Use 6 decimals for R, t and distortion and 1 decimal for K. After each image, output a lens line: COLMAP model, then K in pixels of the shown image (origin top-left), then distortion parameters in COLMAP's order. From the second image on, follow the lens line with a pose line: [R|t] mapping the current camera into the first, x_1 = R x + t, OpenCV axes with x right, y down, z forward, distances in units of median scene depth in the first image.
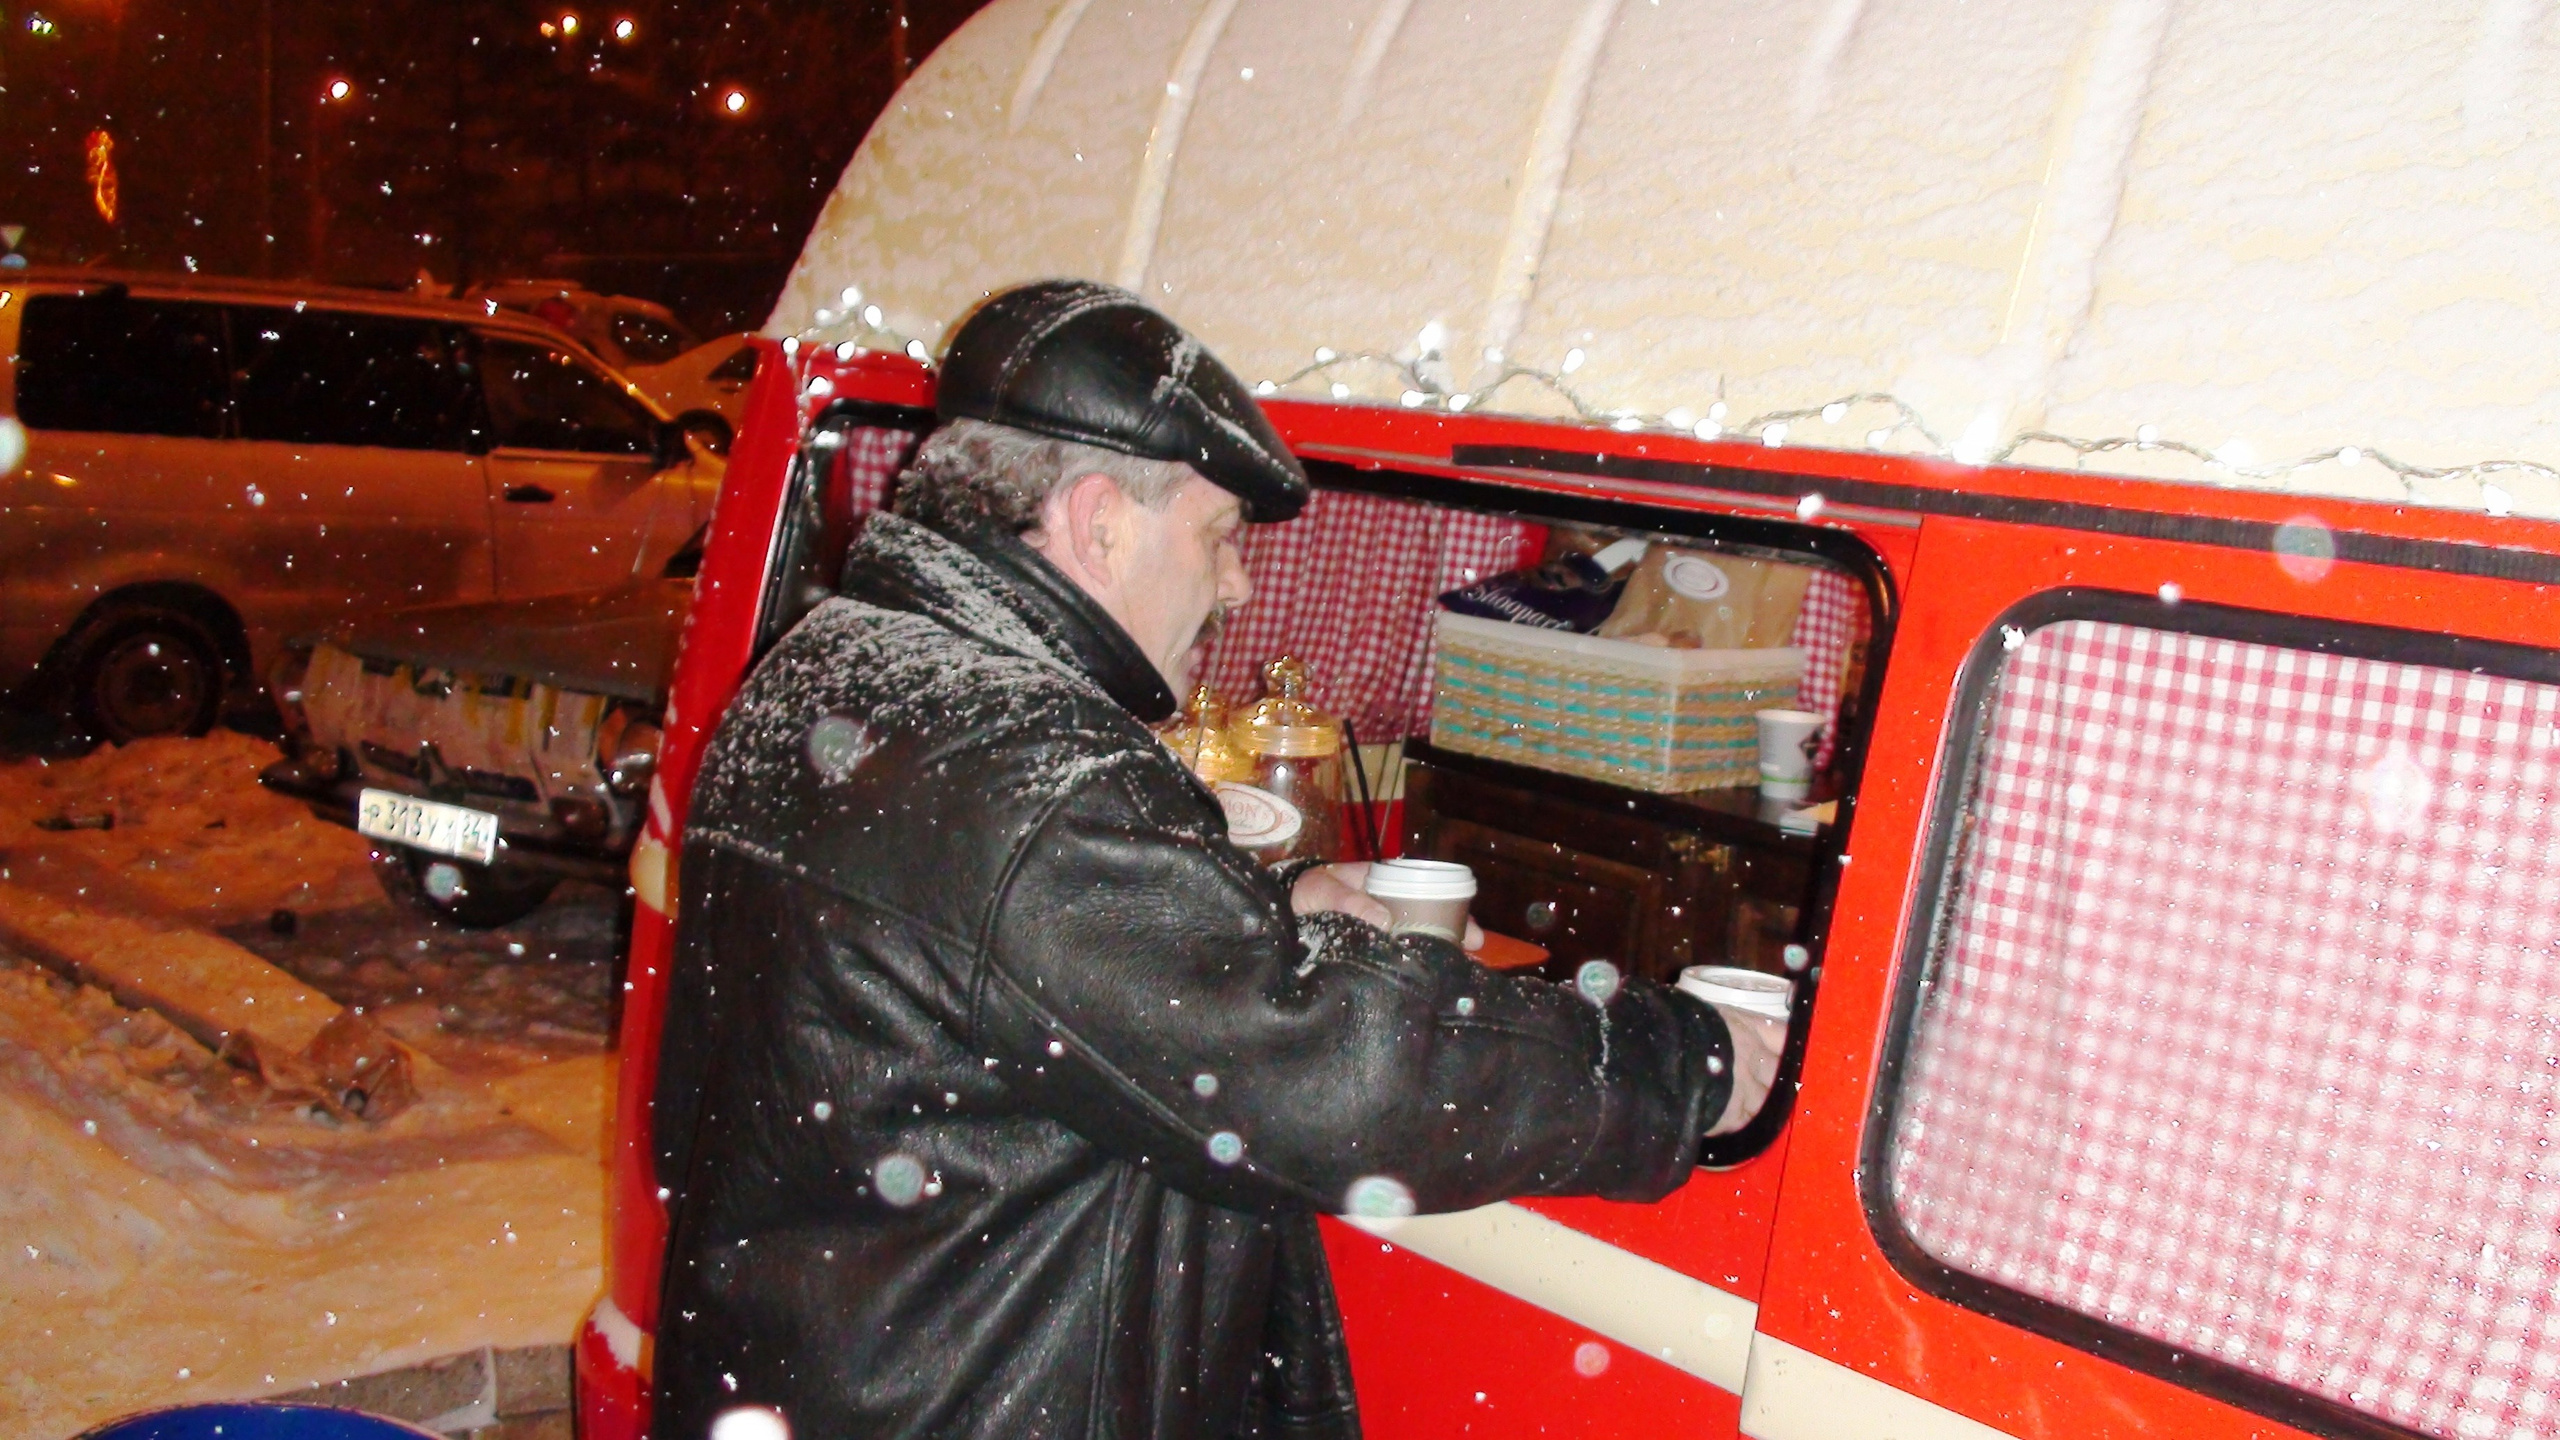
lens RADIAL K [[2876.1, 0, 1284.3], [0, 2876.1, 710.1], [0, 0, 1]] dist [-0.010721, 0.000000]
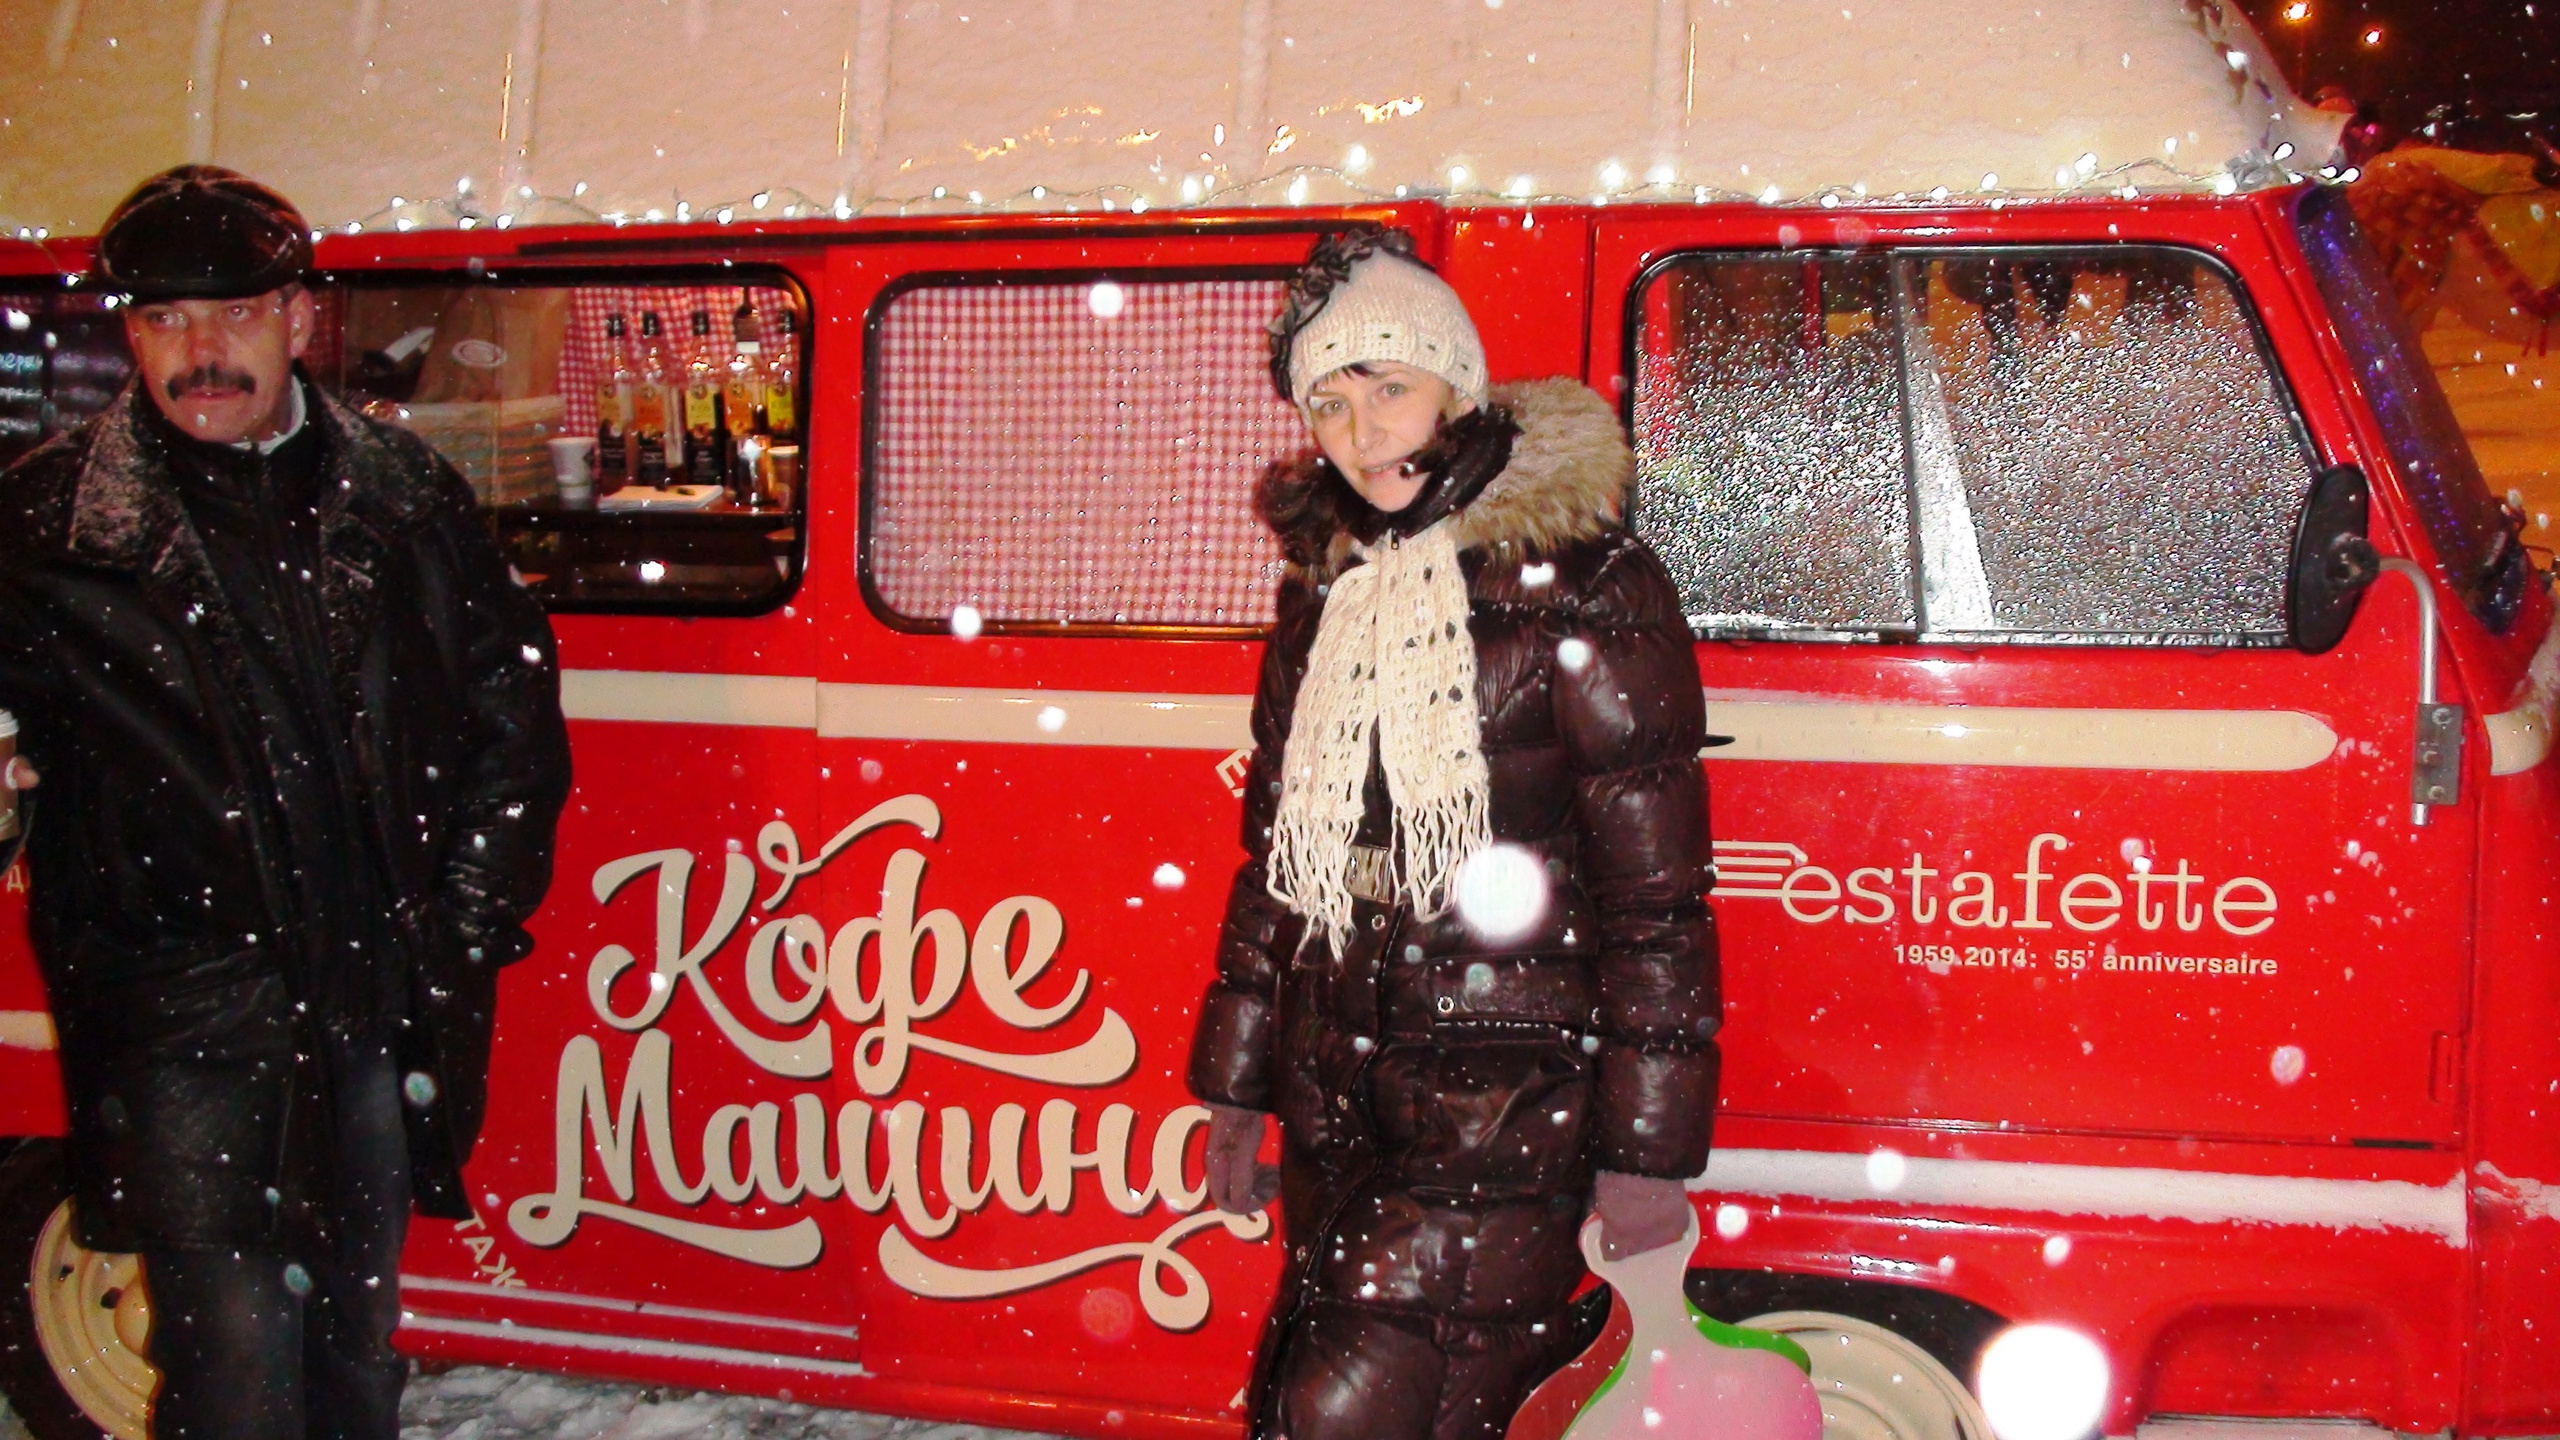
lens RADIAL K [[2876.1, 0, 1286.0], [0, 2876.1, 741.8], [0, 0, 1]] dist [-0.010721, 0.000000]
pose [[0.843490, -0.193476, 0.501090, -0.492136], [0.157112, 0.980946, 0.114284, 0.076714], [-0.513653, -0.017670, 0.857816, -0.734283]]
